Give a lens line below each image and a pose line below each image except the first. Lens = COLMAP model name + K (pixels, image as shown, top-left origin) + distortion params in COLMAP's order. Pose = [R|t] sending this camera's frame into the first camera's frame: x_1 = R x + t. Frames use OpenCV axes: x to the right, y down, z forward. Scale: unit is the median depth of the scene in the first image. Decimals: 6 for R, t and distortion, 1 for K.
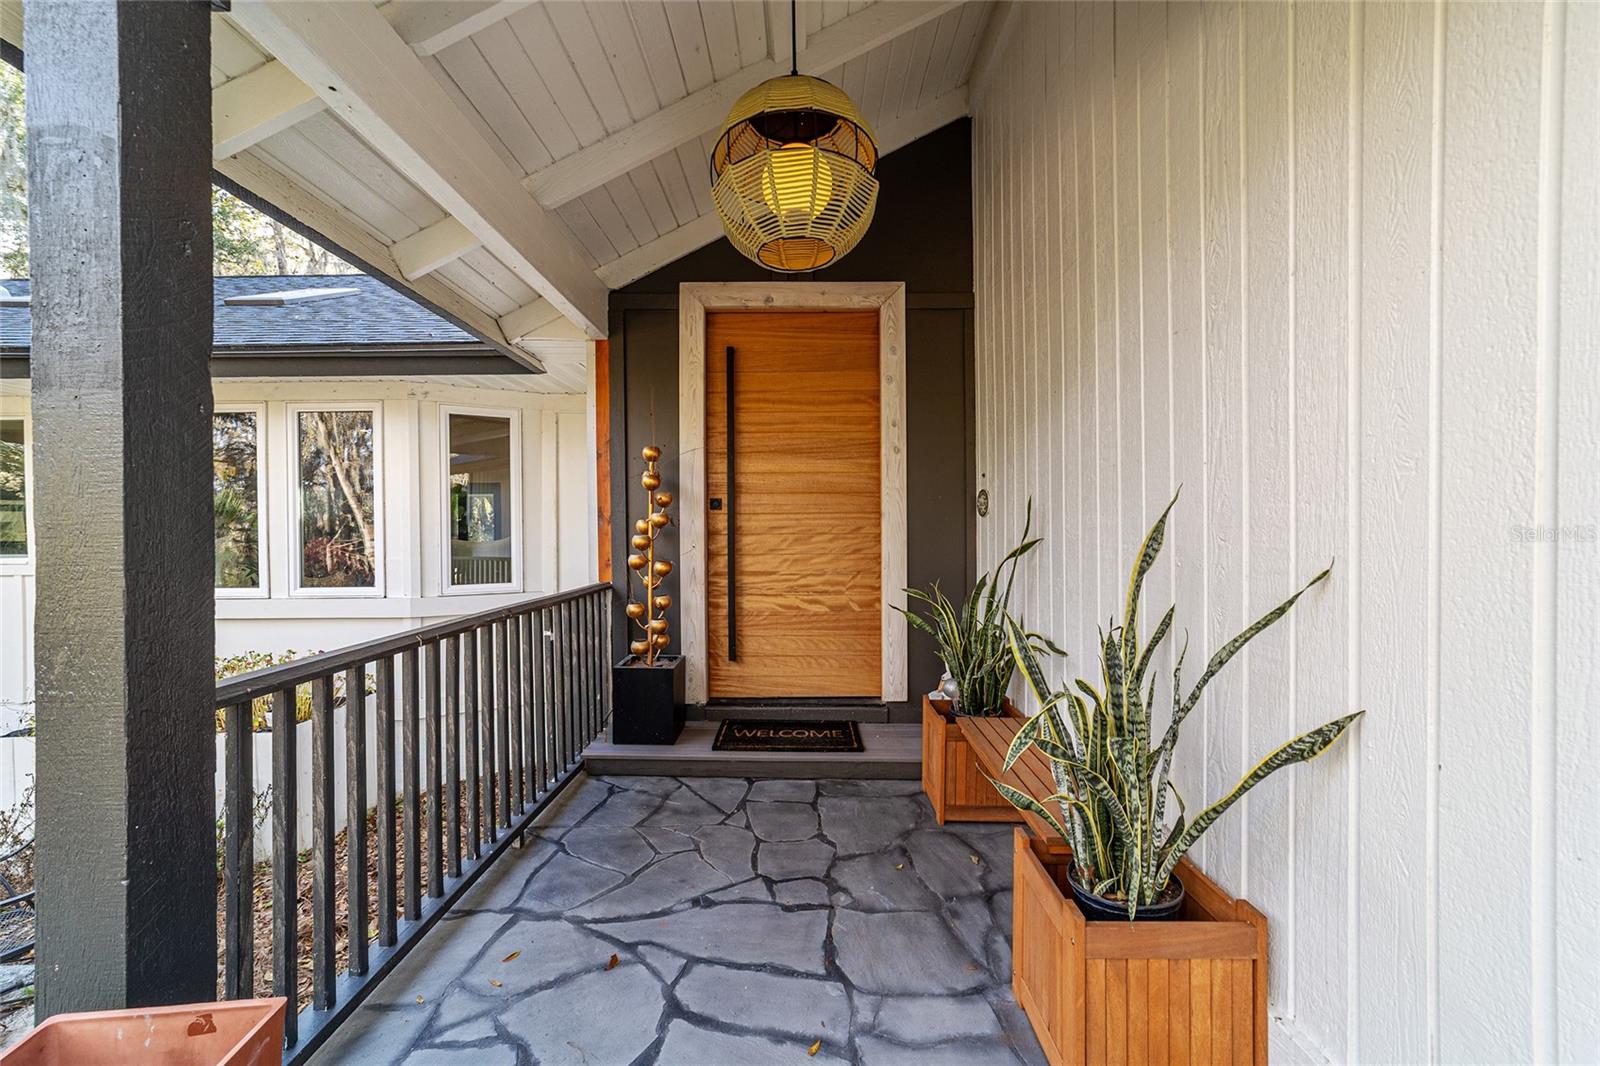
lens RADIAL K [[640.2, 0, 800.0], [0, 640.2, 533.0], [0, 0, 1]] dist [0.001870, 0.000134]
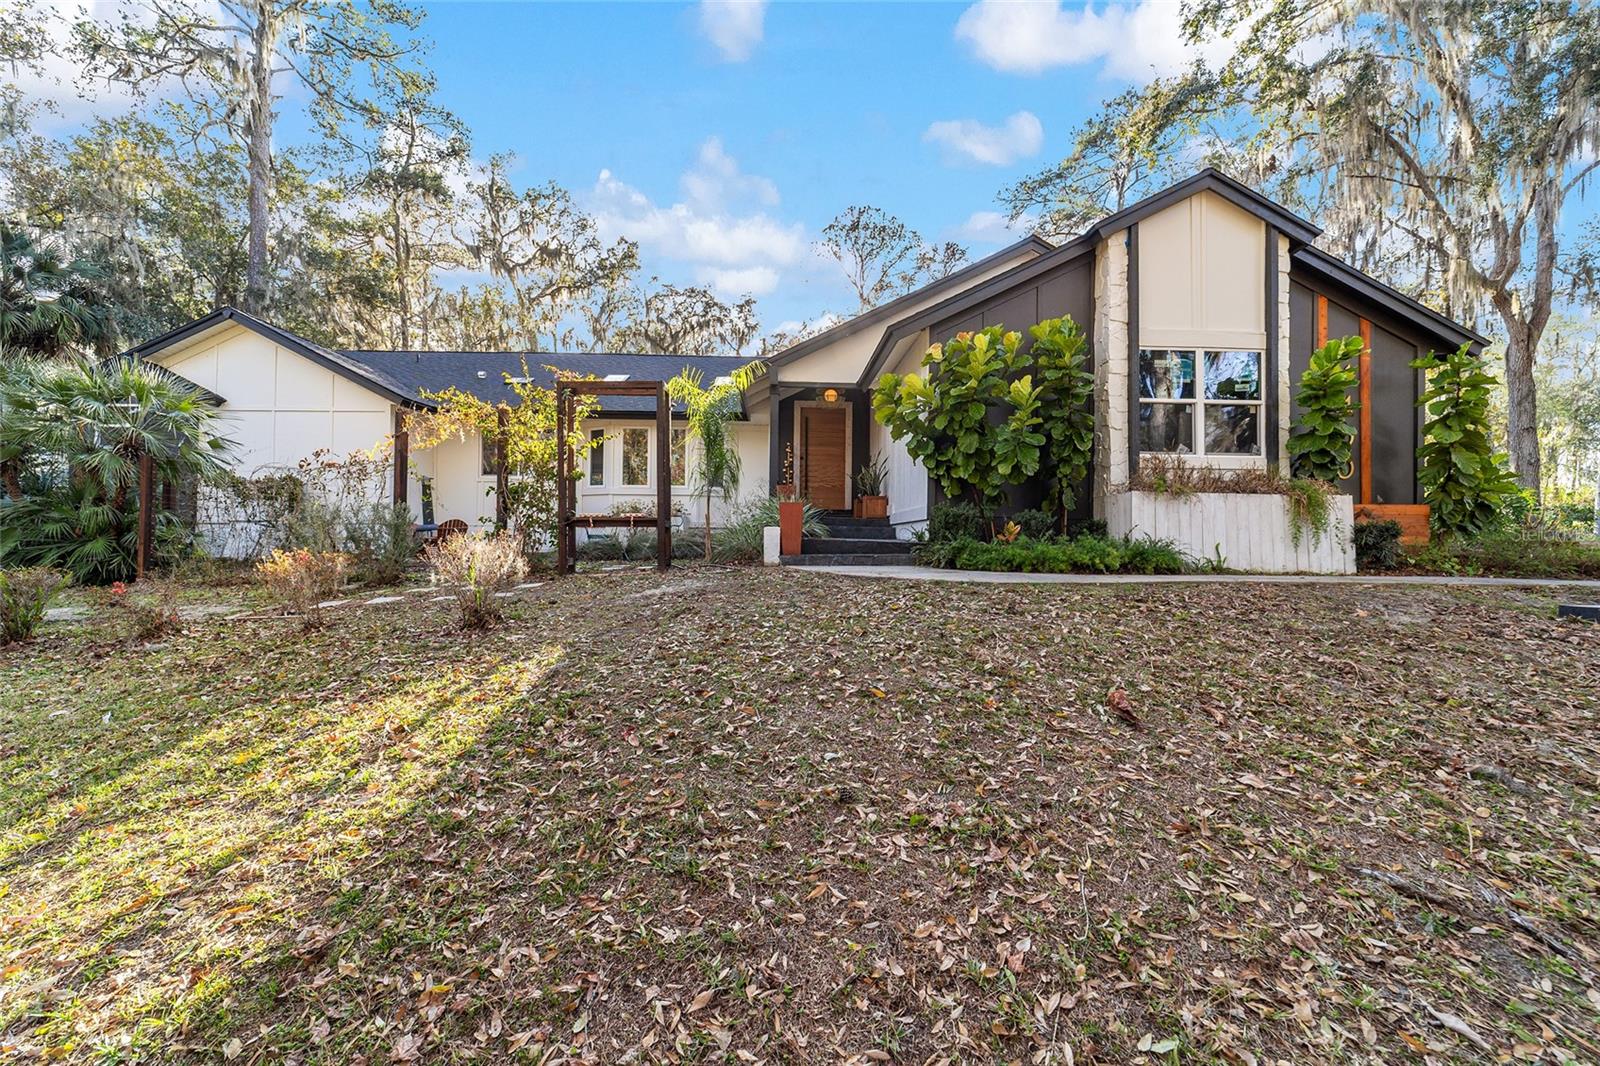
lens RADIAL K [[640.2, 0, 800.0], [0, 640.2, 533.0], [0, 0, 1]] dist [0.001870, 0.000134]
pose [[0.998855, 0.018090, 0.044282, -0.306063], [-0.017309, 0.999689, -0.017968, 0.467881], [-0.044594, 0.017181, 0.998857, -2.791509]]
